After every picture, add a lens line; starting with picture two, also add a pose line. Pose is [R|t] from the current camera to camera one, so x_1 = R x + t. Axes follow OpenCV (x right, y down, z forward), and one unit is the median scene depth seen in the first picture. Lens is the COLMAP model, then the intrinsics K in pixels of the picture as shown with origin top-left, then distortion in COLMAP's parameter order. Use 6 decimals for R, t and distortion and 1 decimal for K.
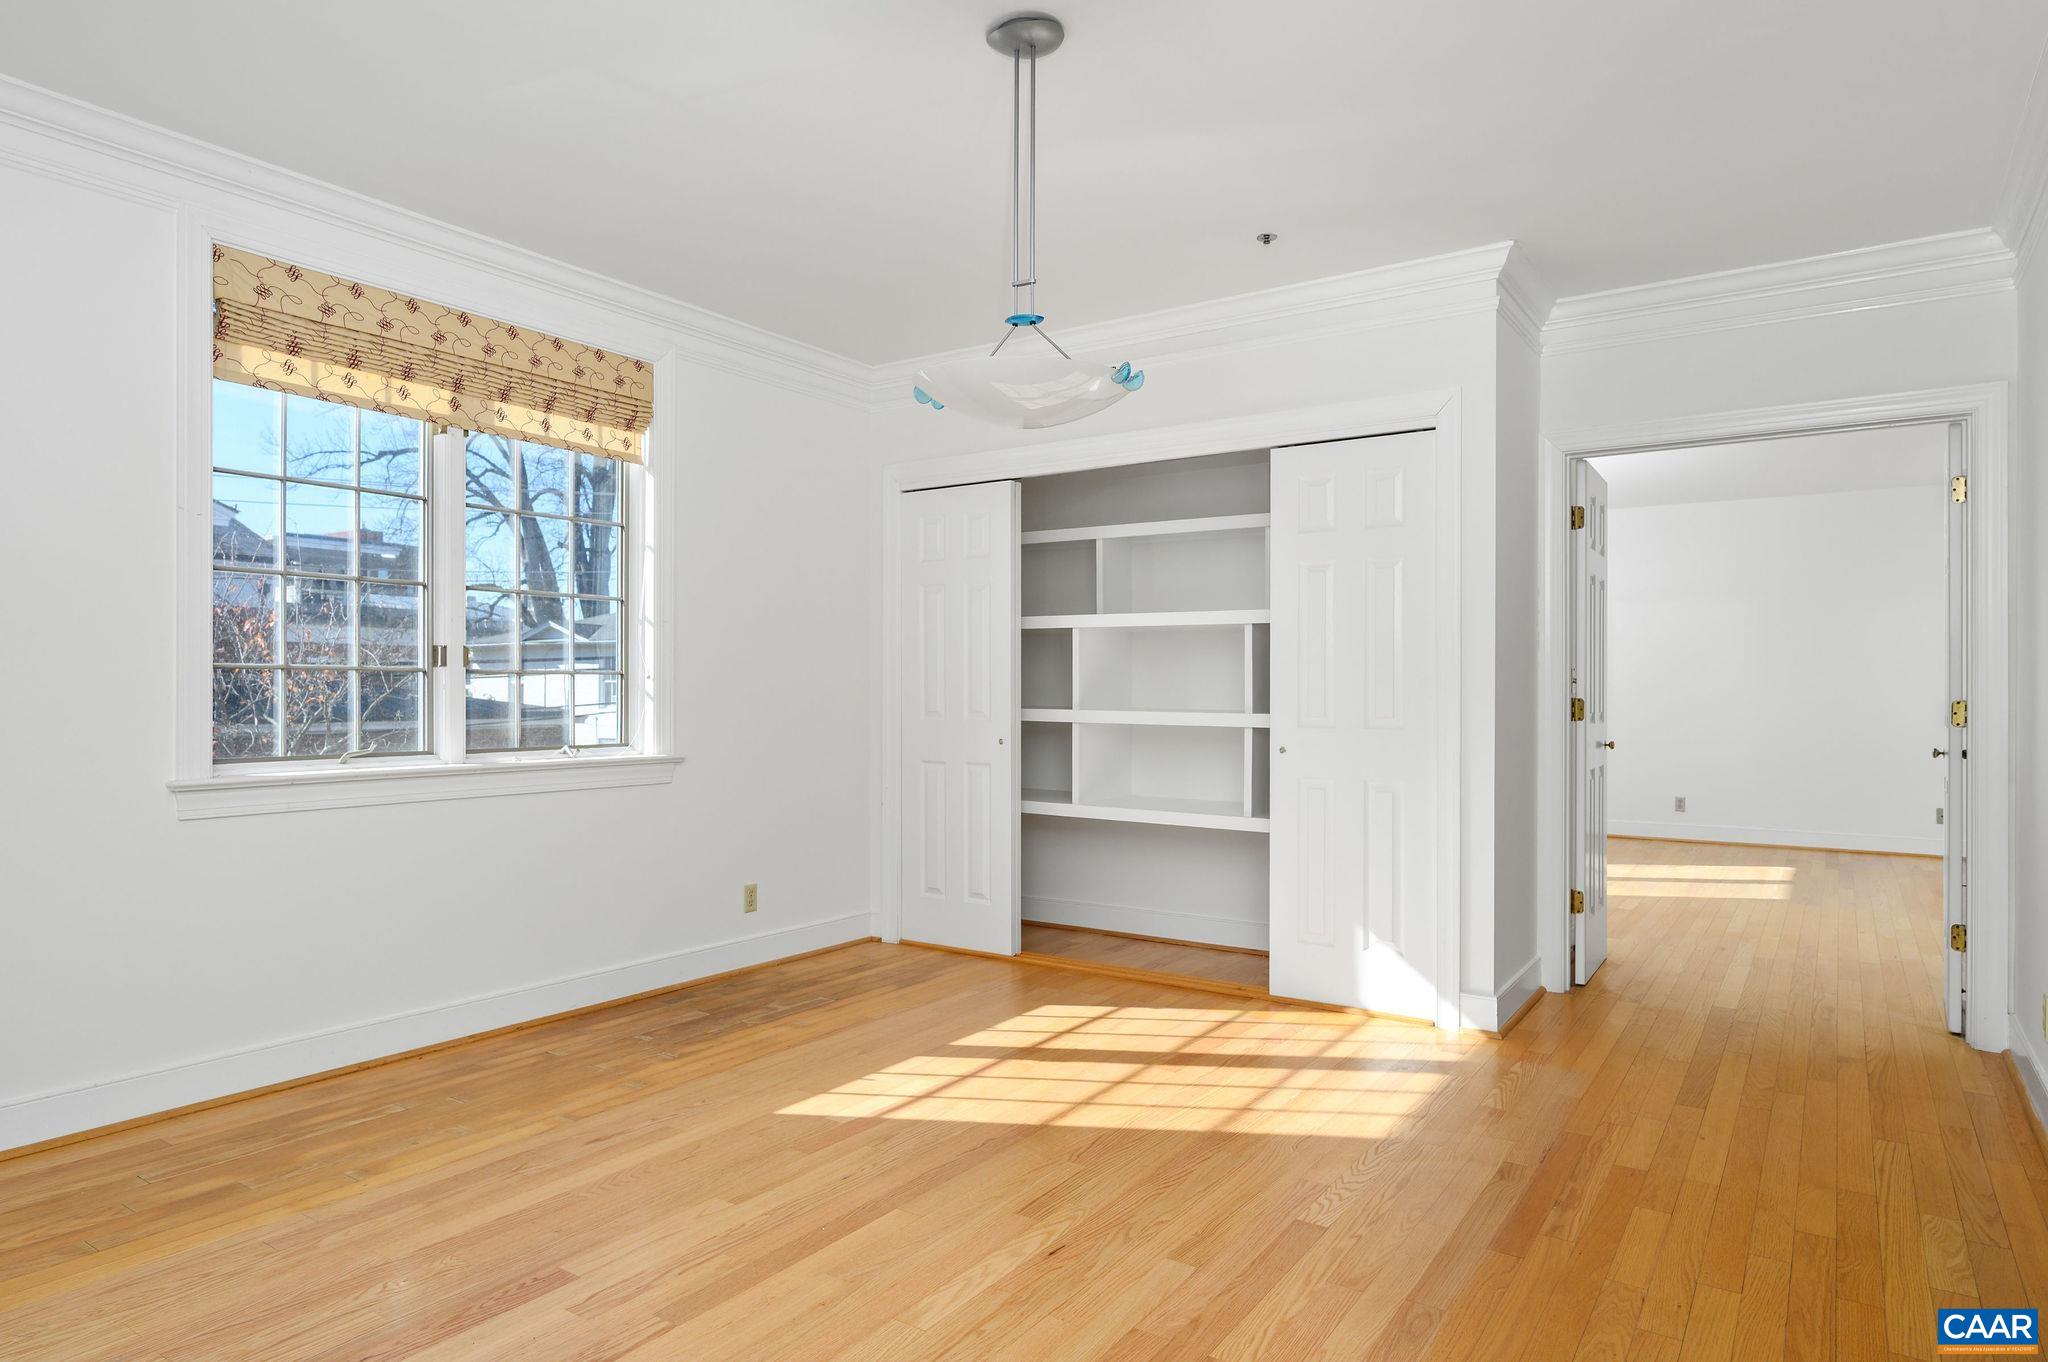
lens RADIAL K [[1186.1, 0, 1027.9], [0, 1186.1, 692.5], [0, 0, 1]] dist [-0.009599, 0.000696]
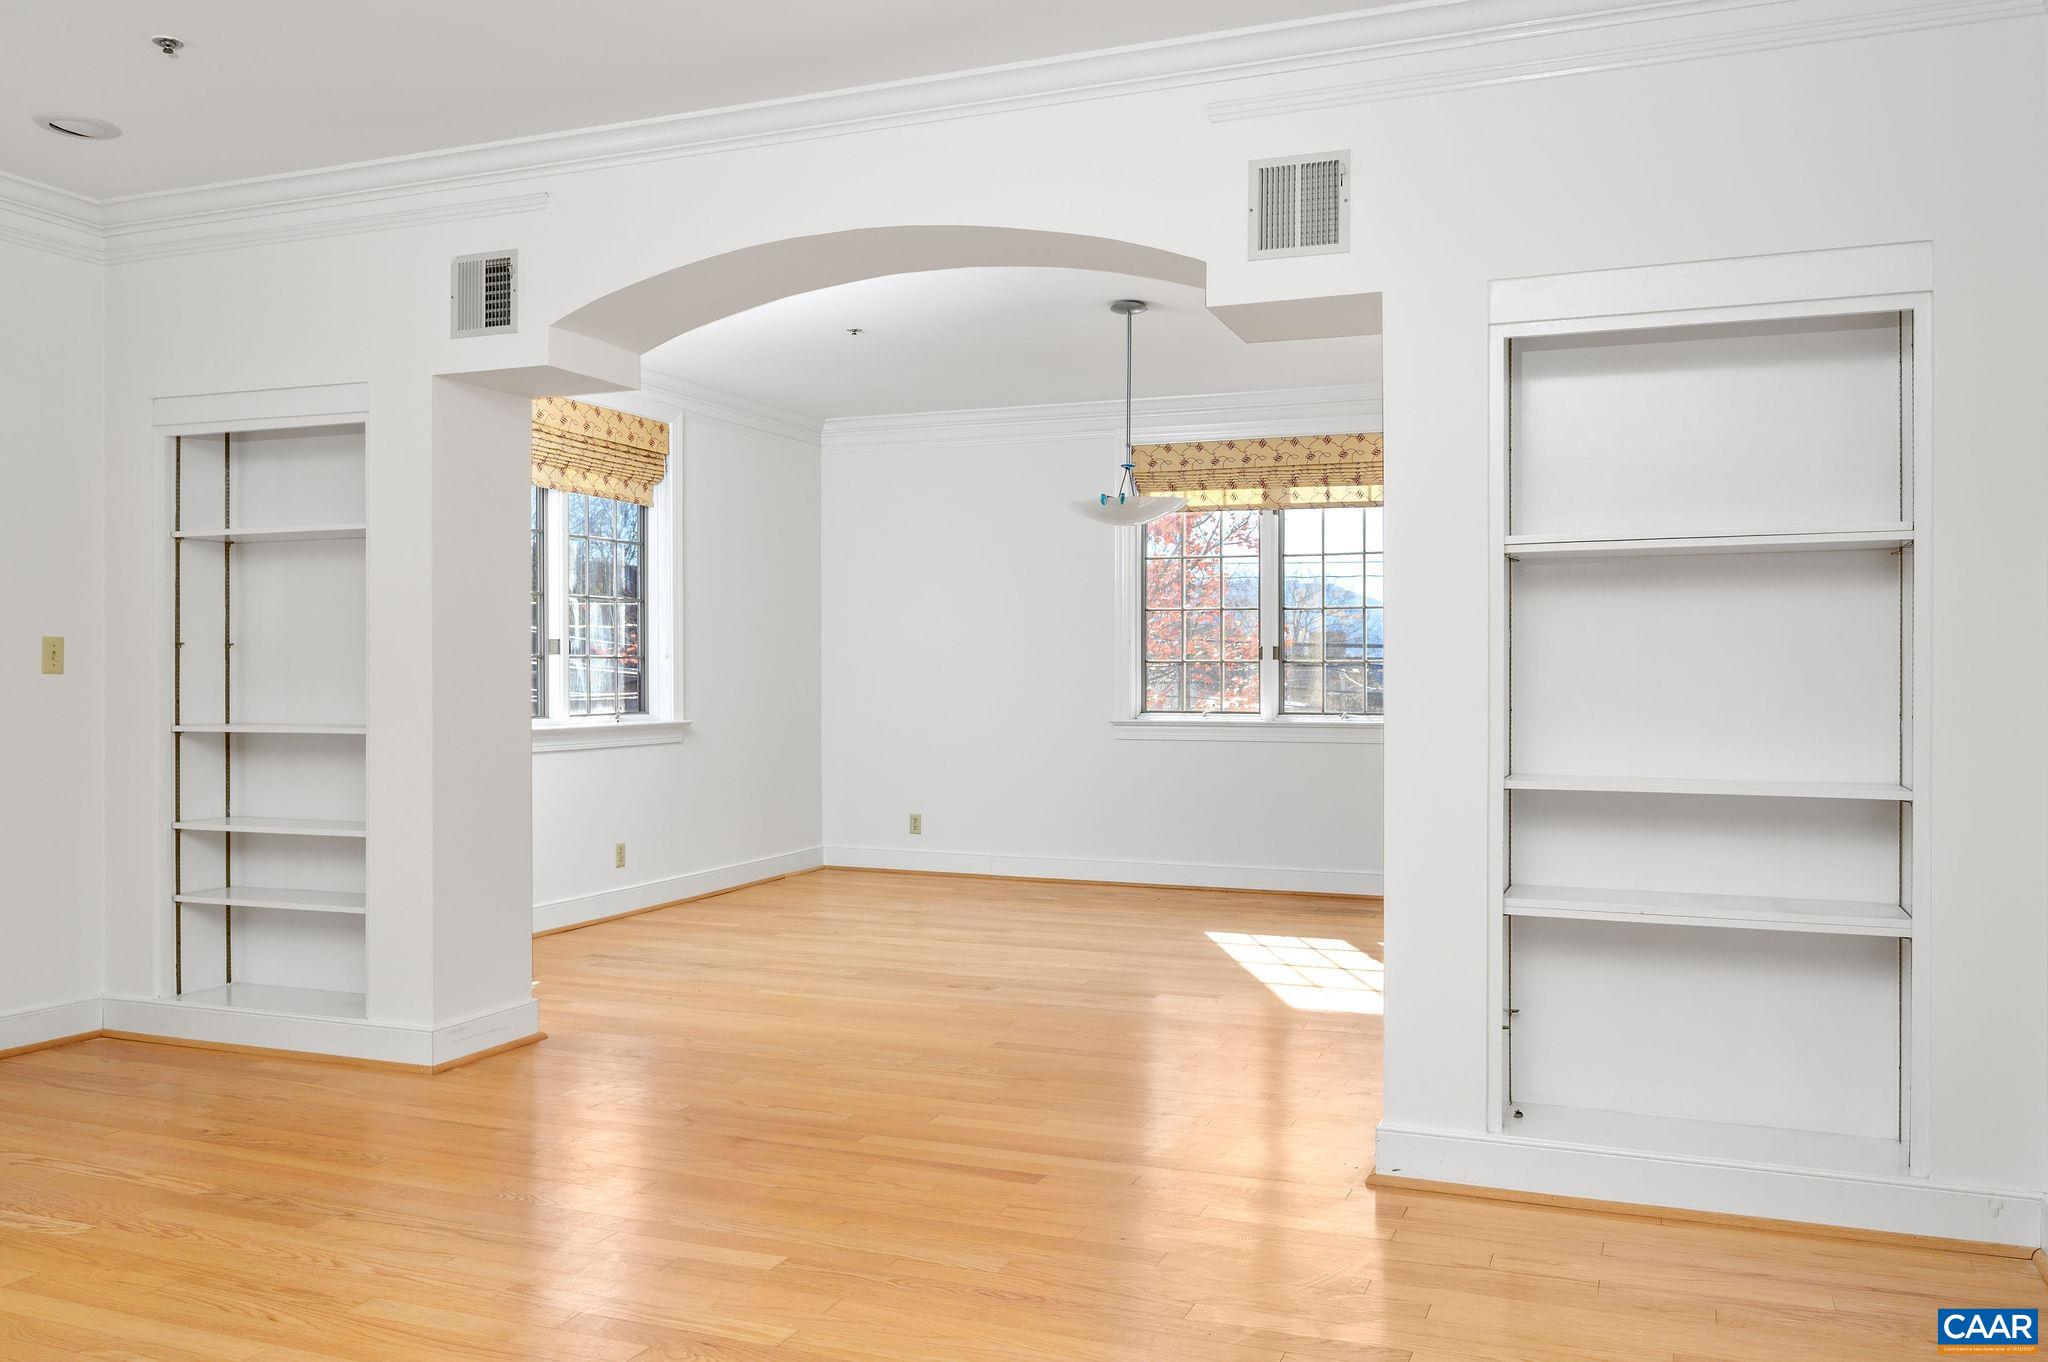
lens RADIAL K [[1579.6, 0, 1014.6], [0, 1579.6, 673.8], [0, 0, 1]] dist [-0.005154, 0.002610]
pose [[0.219349, 0.001040, -0.975646, 1.613234], [0.001204, 0.999998, 0.001337, -0.005754], [0.975646, -0.001468, 0.219348, 0.208878]]
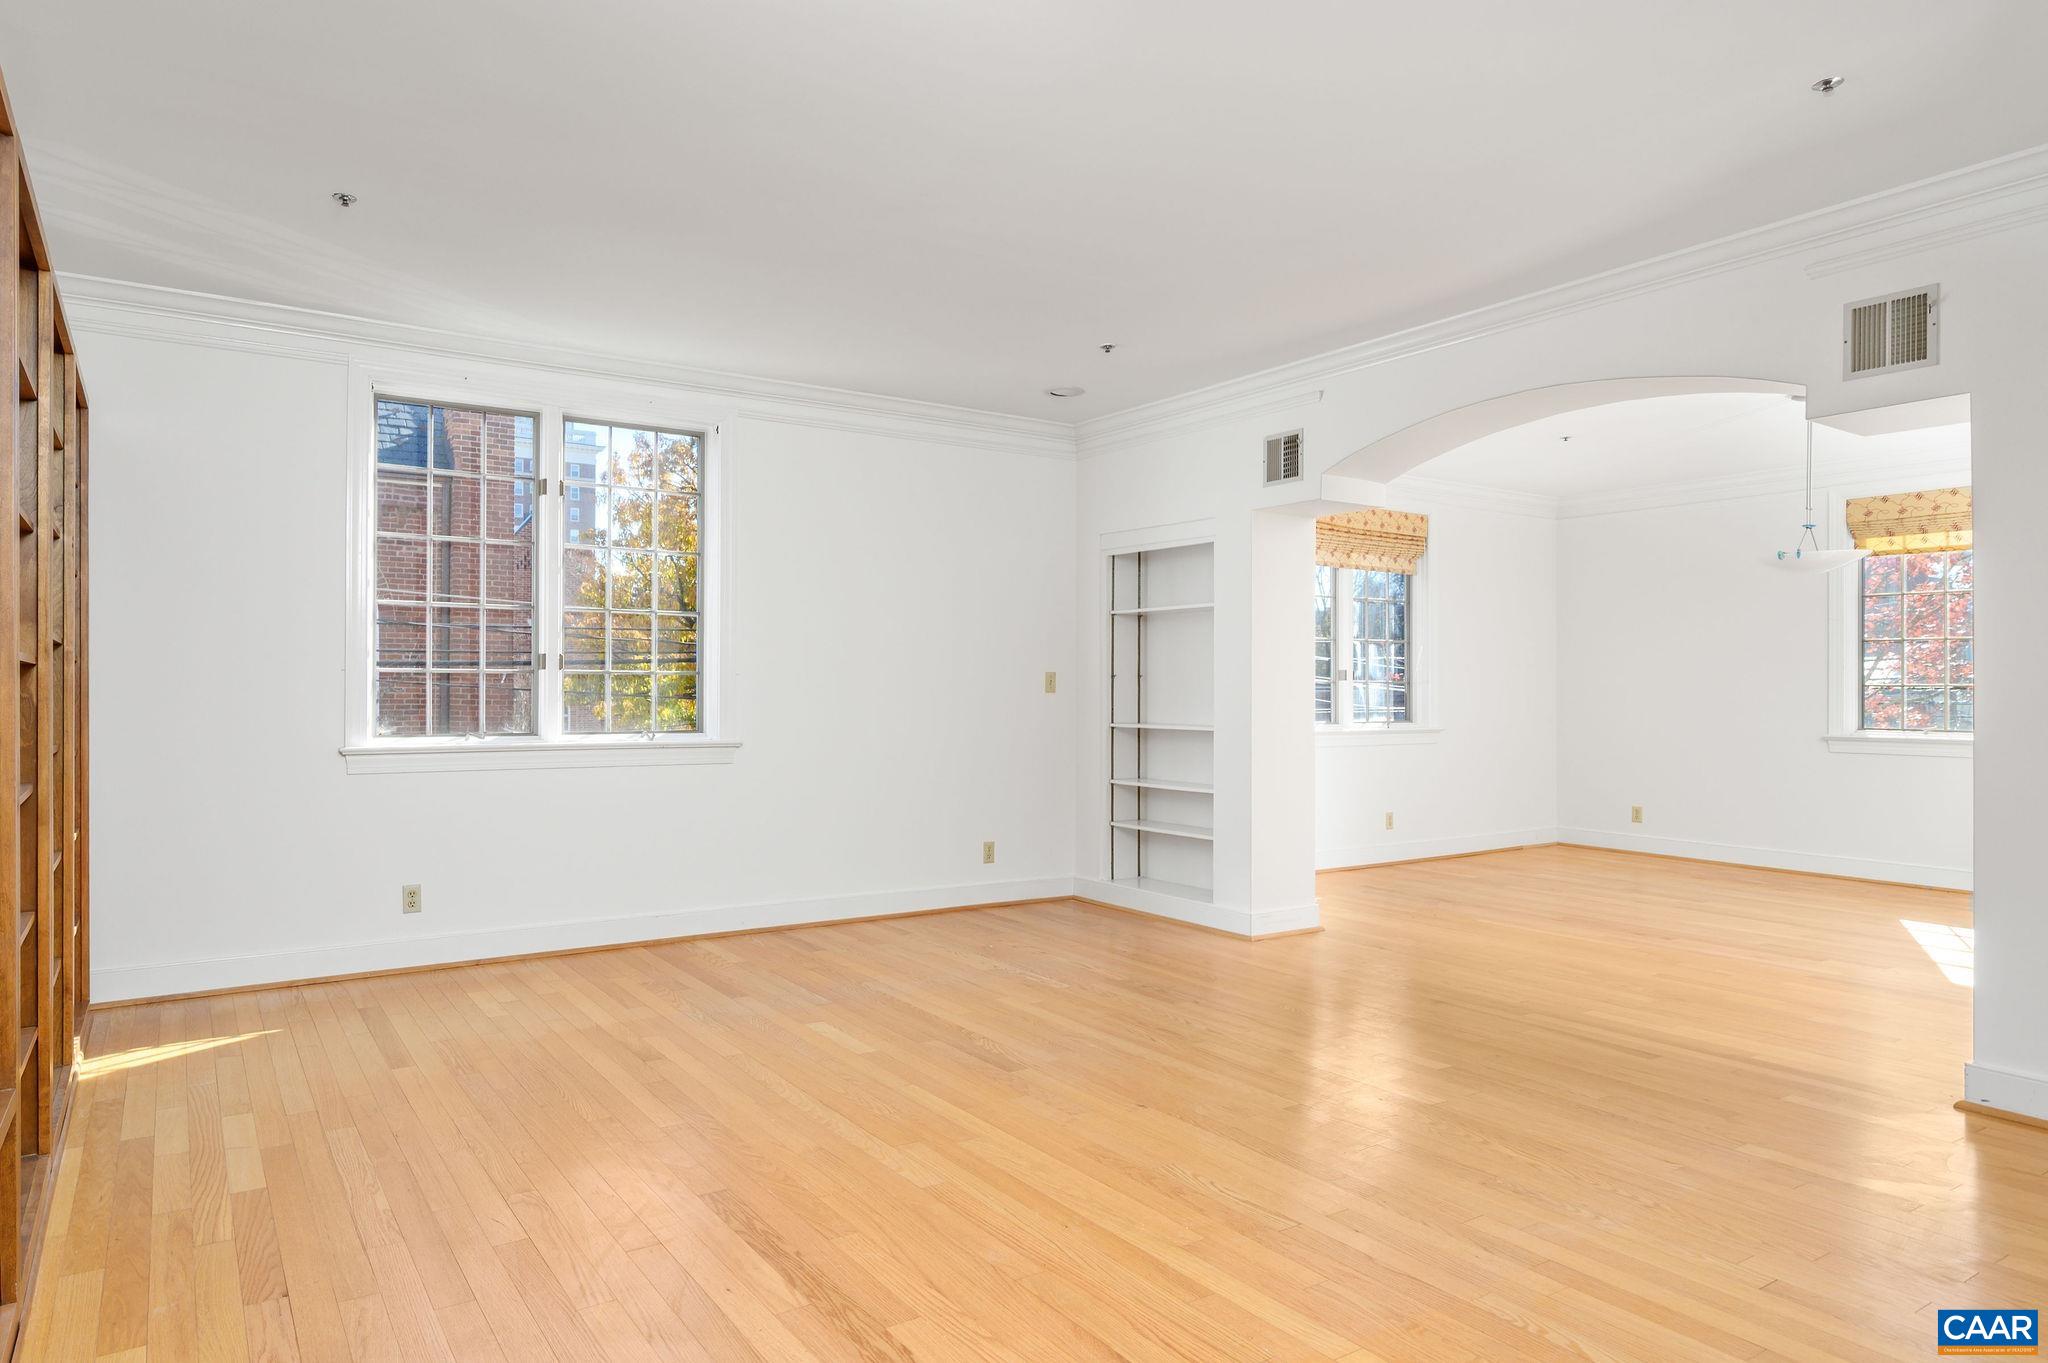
lens RADIAL K [[1204.5, 0, 965.6], [0, 1204.5, 683.4], [0, 0, 1]] dist [0.004228, -0.002178]
pose [[-0.381631, -0.005782, -0.924297, 1.860201], [-0.002734, 0.999983, -0.005126, -0.009457], [0.924311, 0.000571, -0.381640, 0.282801]]
